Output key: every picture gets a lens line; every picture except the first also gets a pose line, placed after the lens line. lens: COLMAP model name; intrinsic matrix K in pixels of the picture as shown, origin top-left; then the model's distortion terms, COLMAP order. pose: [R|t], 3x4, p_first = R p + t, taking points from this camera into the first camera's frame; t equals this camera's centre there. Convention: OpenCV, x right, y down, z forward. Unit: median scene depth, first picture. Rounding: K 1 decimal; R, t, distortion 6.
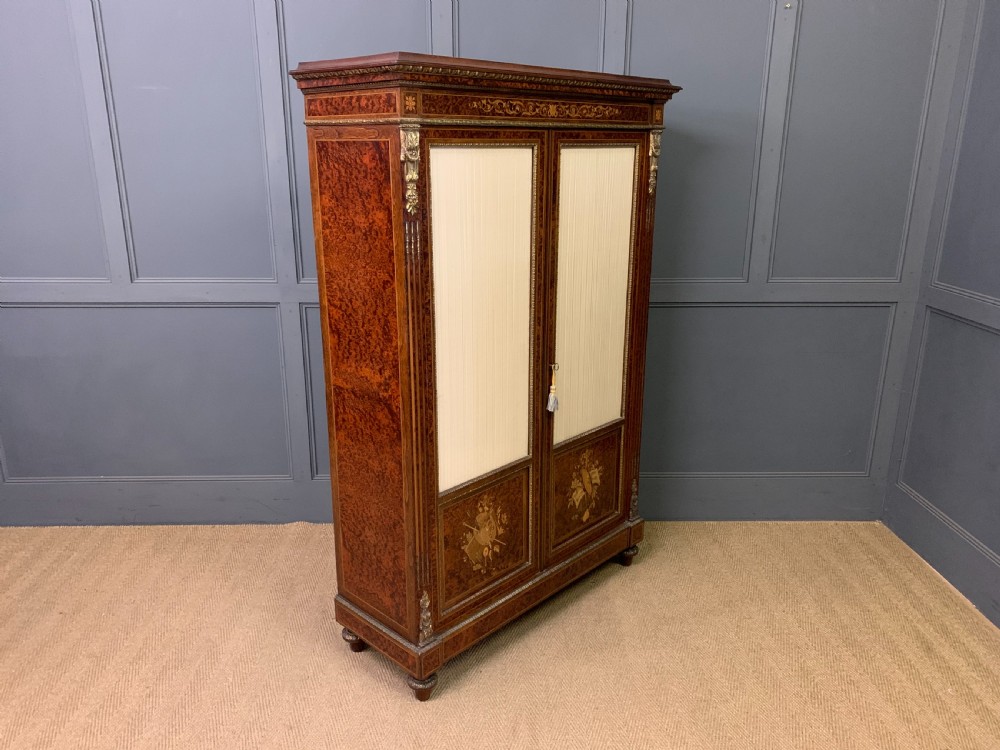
lens RADIAL K [[763.0, 0, 493.0], [0, 763.0, 371.6], [0, 0, 1]] dist [0.097469, -0.167253]
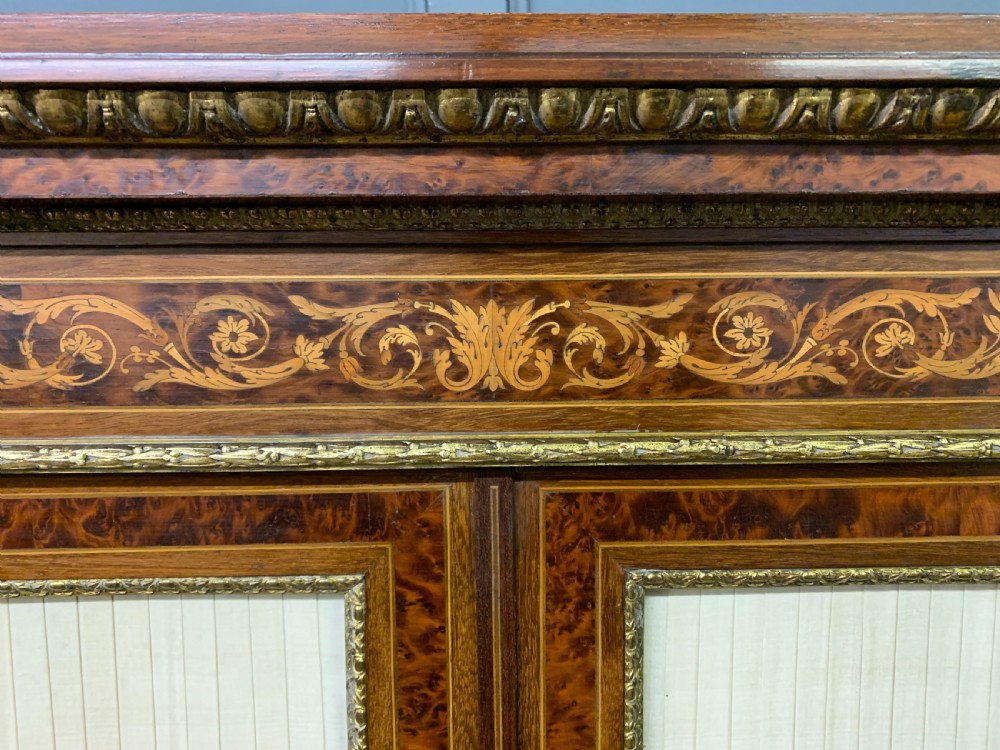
lens RADIAL K [[715.4, 0, 496.1], [0, 715.4, 376.8], [0, 0, 1]] dist [0.003482, -0.001946]
pose [[0.709007, 0.049931, -0.703431, 0.157261], [-0.191664, 0.973586, -0.124076, -0.309557], [0.678656, 0.222793, 0.699850, 0.890150]]
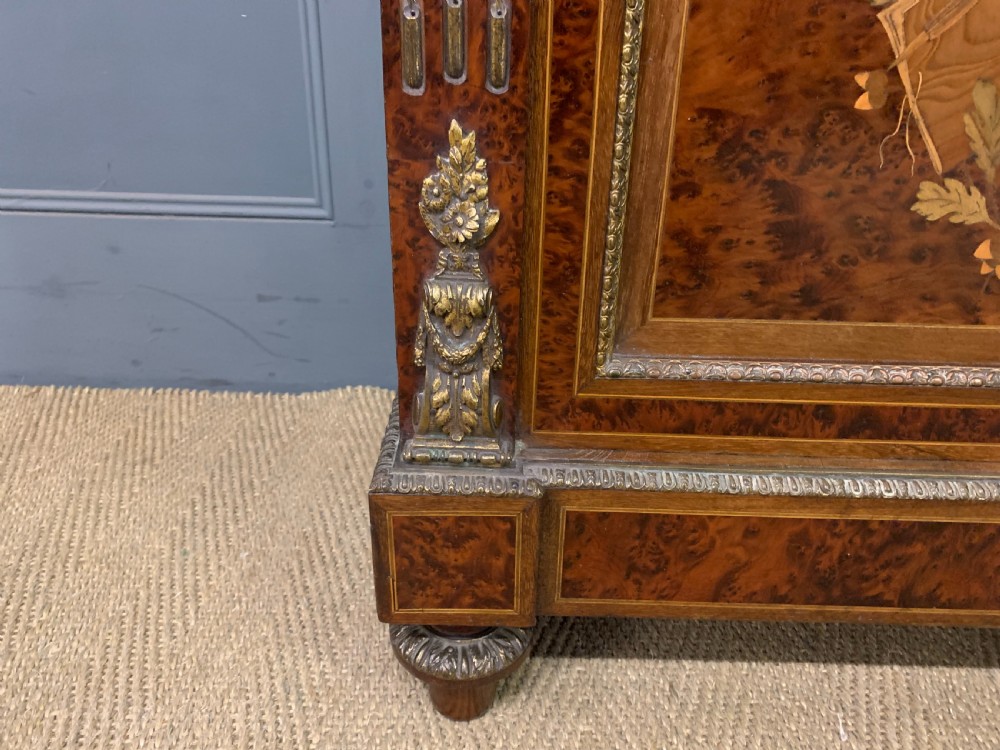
lens RADIAL K [[770.0, 0, 500.0], [0, 770.0, 379.6], [0, 0, 1]] dist [0.012508, -0.007678]
pose [[0.687842, 0.331259, -0.645864, 0.030849], [-0.227968, 0.943357, 0.241056, 0.286038], [0.689133, -0.018573, 0.724397, 0.869751]]
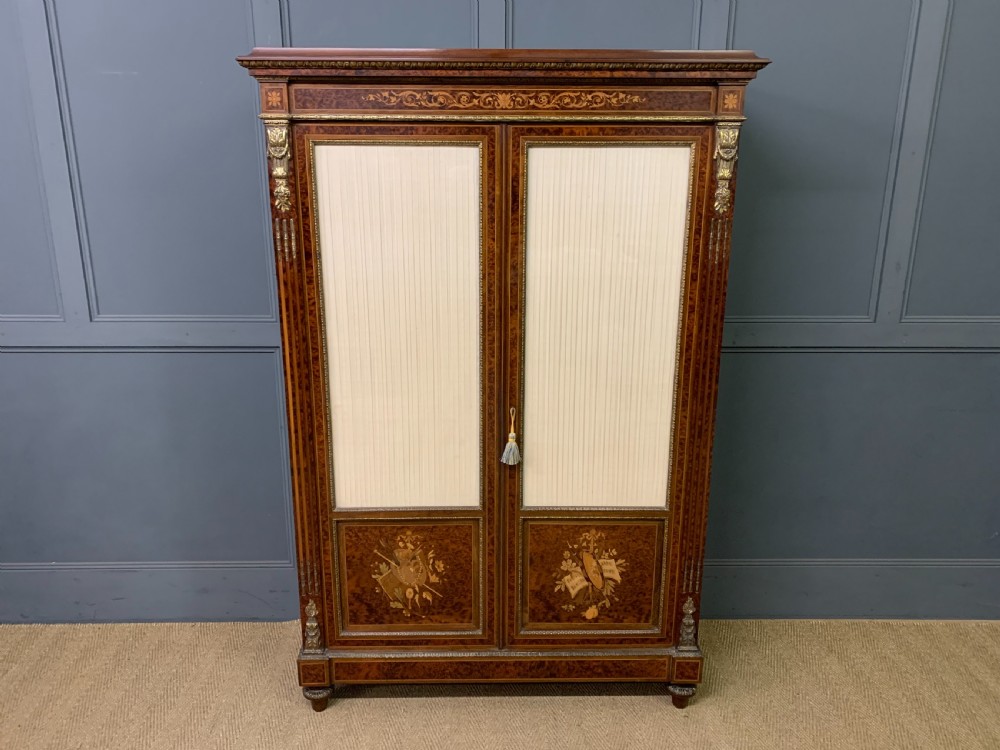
lens RADIAL K [[758.7, 0, 488.6], [0, 758.7, 377.8], [0, 0, 1]] dist [0.082105, -0.182526]
pose [[0.707181, 0.189252, -0.681233, 0.659980], [-0.203079, 0.977280, 0.060683, -0.092250], [0.677240, 0.095430, 0.729547, 0.406167]]
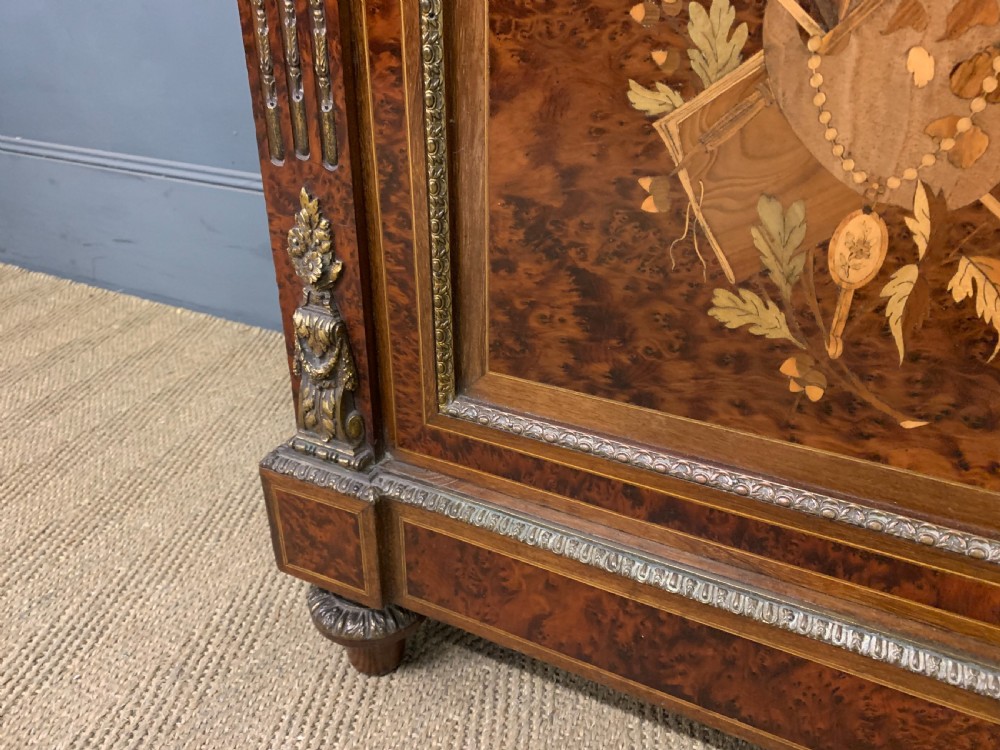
lens RADIAL K [[758.2, 0, 505.3], [0, 758.2, 371.6], [0, 0, 1]] dist [0.083261, -0.160711]
pose [[0.308517, 0.442801, -0.841870, 0.100175], [-0.278849, 0.888262, 0.365013, 0.235733], [0.909429, 0.122141, 0.397518, 0.948515]]
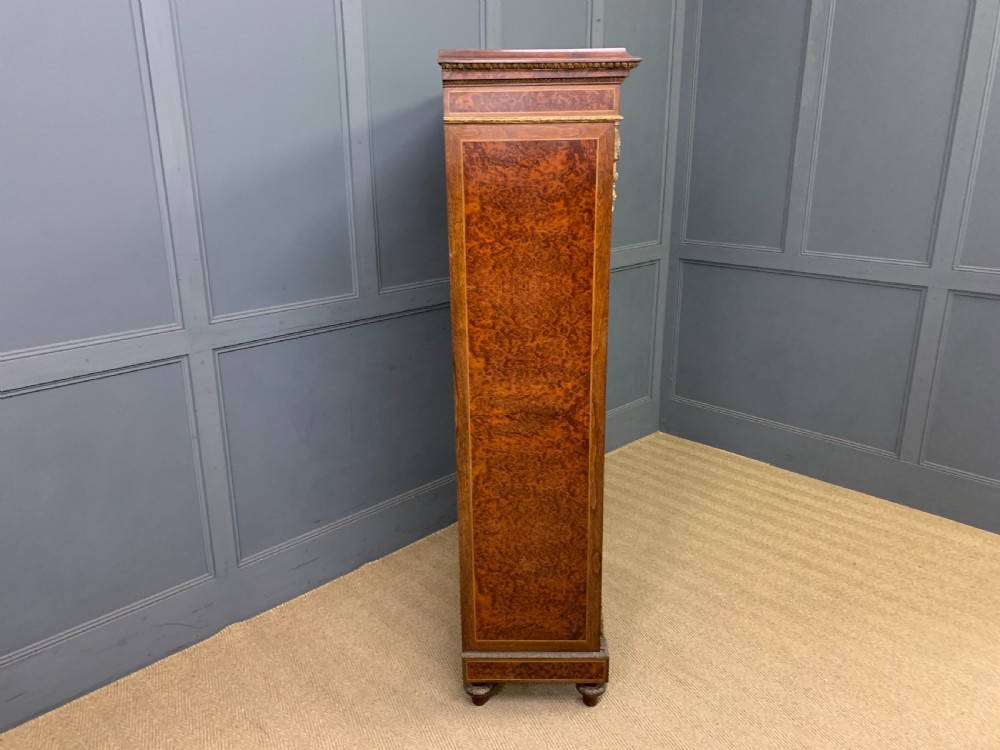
lens RADIAL K [[763.0, 0, 493.0], [0, 763.0, 371.6], [0, 0, 1]] dist [0.097469, -0.167253]
pose [[0.728745, -0.212827, 0.650873, -0.752175], [0.205412, 0.974647, 0.088709, -0.106093], [-0.653251, 0.069051, 0.753986, 0.311898]]
